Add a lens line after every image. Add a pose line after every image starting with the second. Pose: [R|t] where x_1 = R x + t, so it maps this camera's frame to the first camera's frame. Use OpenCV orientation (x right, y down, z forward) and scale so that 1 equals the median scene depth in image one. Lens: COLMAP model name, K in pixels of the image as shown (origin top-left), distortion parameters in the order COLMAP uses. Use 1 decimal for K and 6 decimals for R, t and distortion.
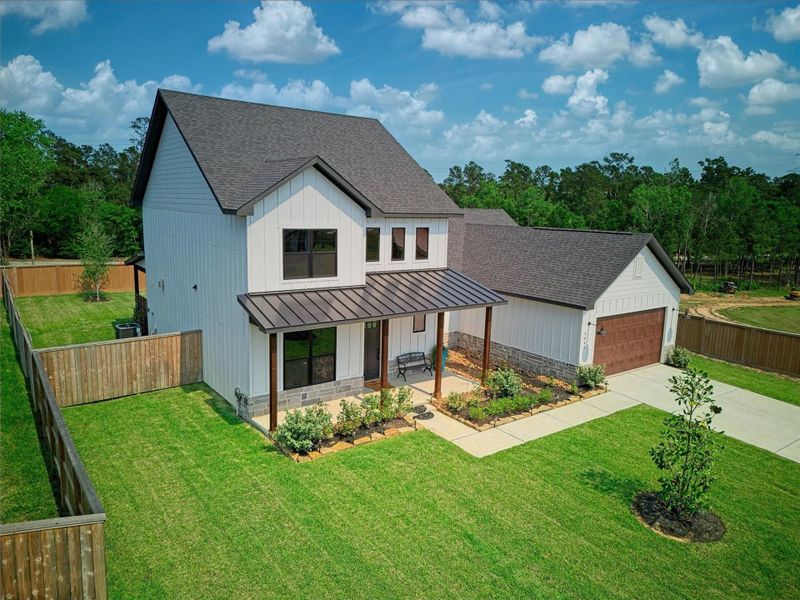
lens RADIAL K [[561.0, 0, 400.0], [0, 561.0, 300.0], [0, 0, 1]] dist [-0.000124, -0.000050]
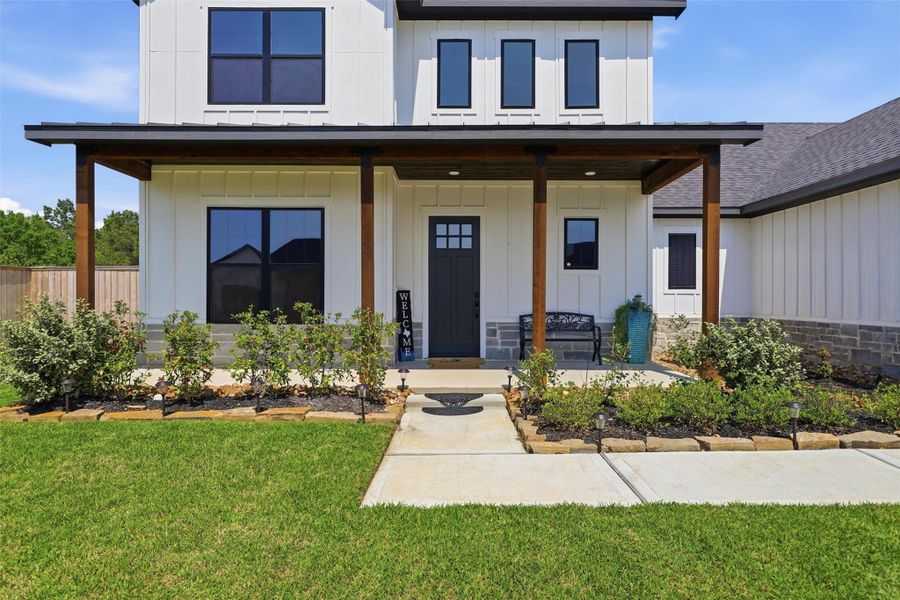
lens RADIAL K [[562.9, 0, 450.0], [0, 562.9, 300.0], [0, 0, 1]] dist [0.002674, 0.000304]
pose [[0.801029, -0.026740, -0.598028, 0.266474], [-0.082025, 0.984676, -0.153898, 0.192629], [0.592979, 0.172330, 0.786561, 0.692447]]
